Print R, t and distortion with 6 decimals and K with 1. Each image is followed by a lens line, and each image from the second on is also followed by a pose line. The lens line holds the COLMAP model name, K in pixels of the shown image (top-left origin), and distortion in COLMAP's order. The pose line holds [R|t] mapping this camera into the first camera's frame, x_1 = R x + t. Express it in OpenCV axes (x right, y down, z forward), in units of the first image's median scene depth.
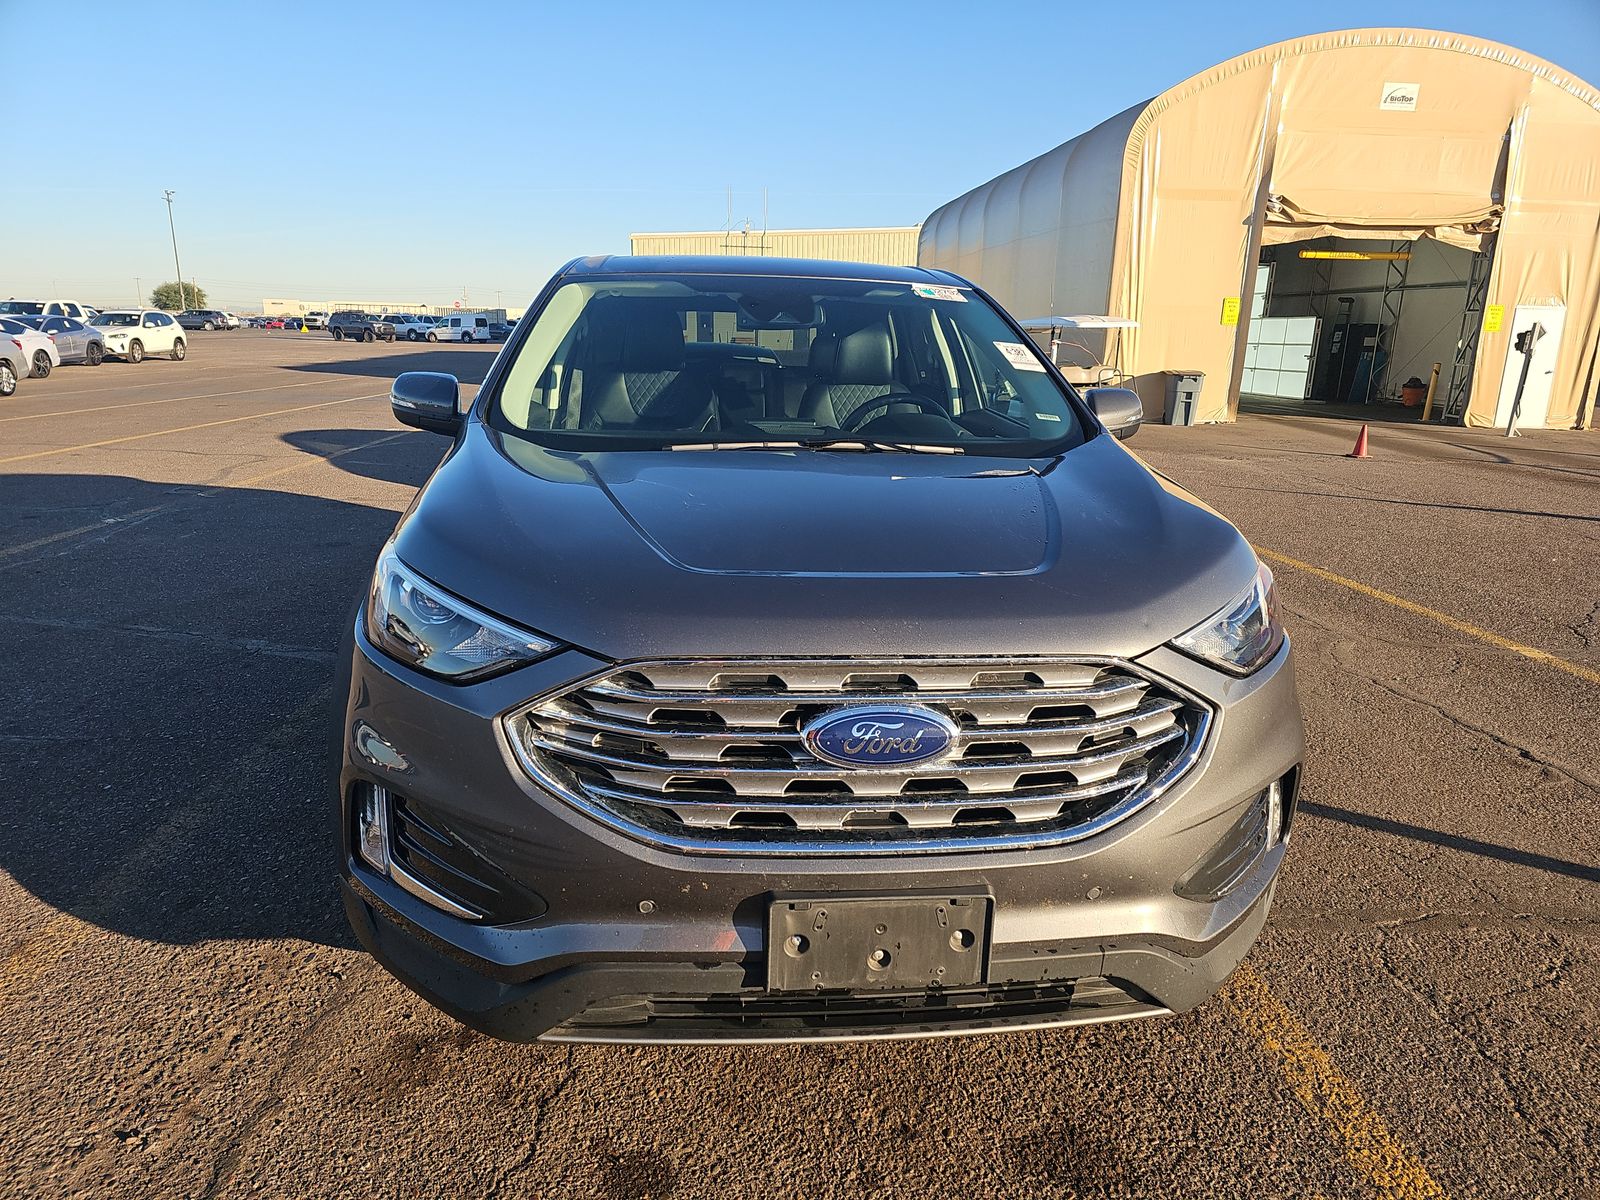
lens RADIAL K [[1053.0, 0, 766.7], [0, 1053.0, 607.3], [0, 0, 1]] dist [0.060509, -0.056140]
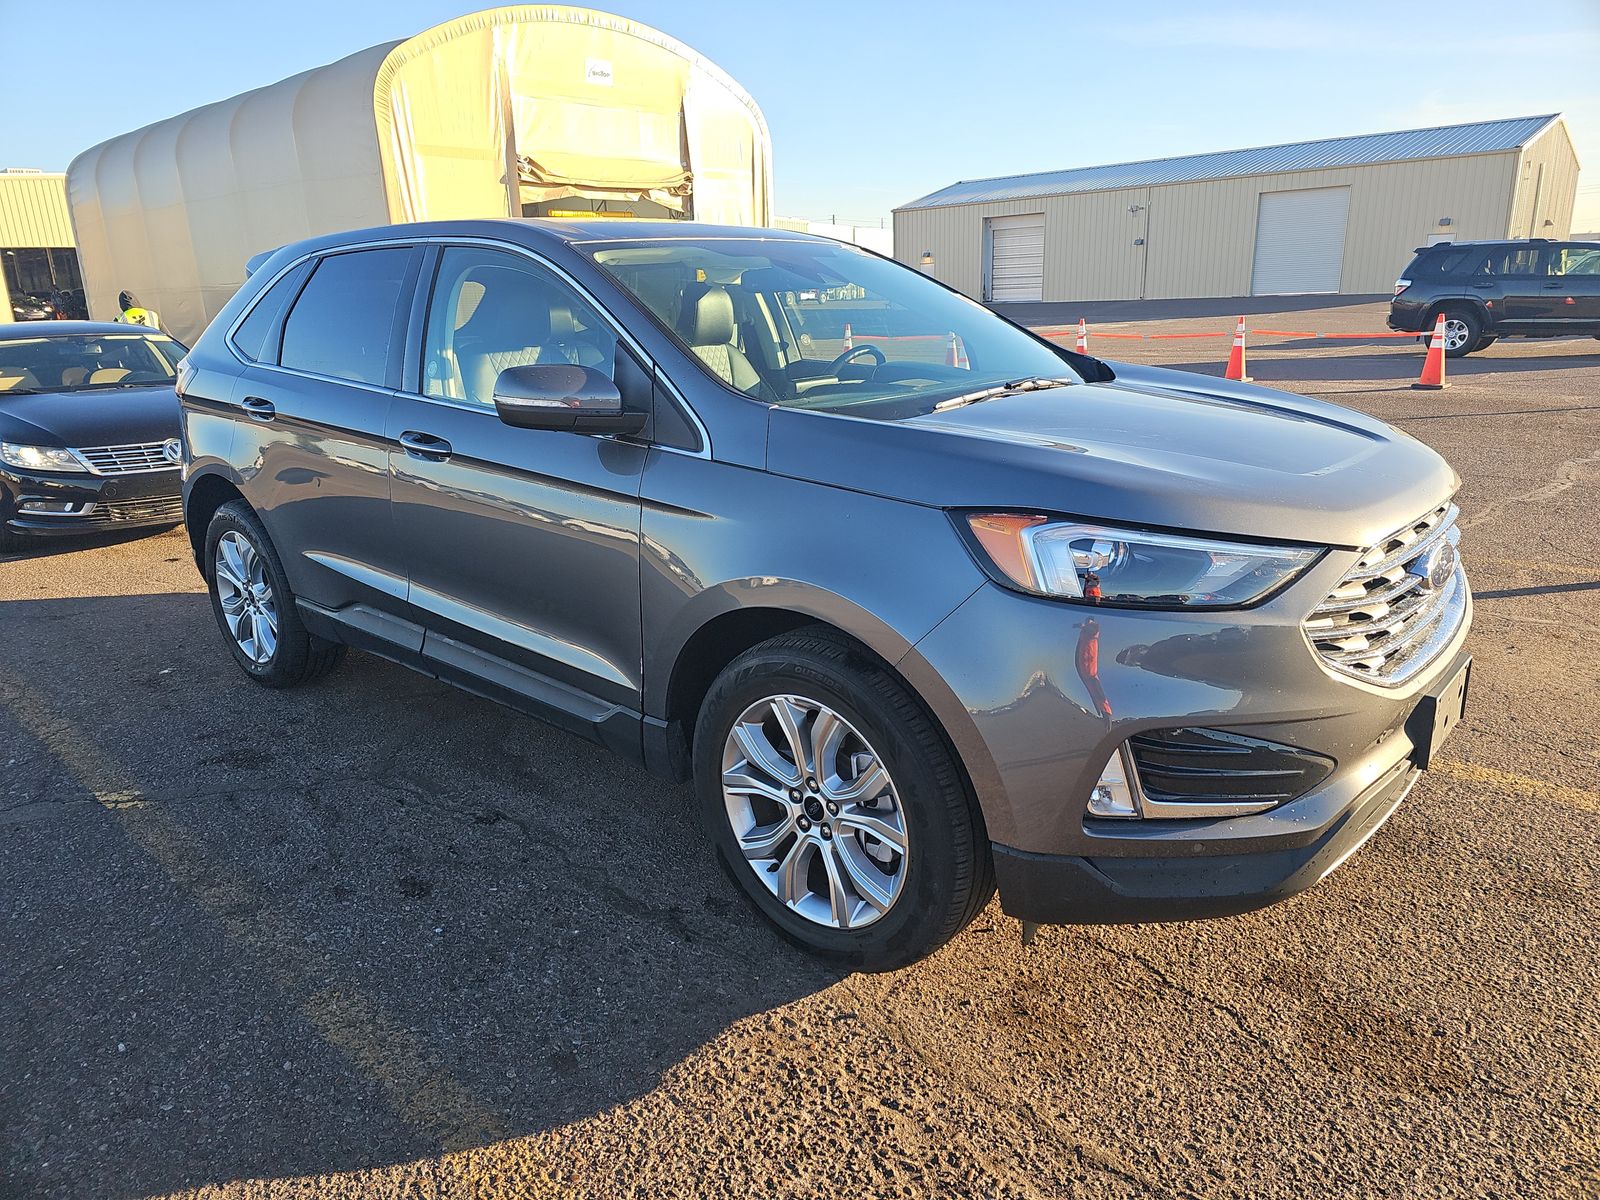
lens RADIAL K [[1053.0, 0, 766.7], [0, 1053.0, 607.3], [0, 0, 1]] dist [0.060509, -0.056140]
pose [[0.732317, -0.238949, 0.637664, -0.138263], [0.214808, 0.969663, 0.116664, -0.017407], [-0.646196, 0.051541, 0.761429, 0.047208]]
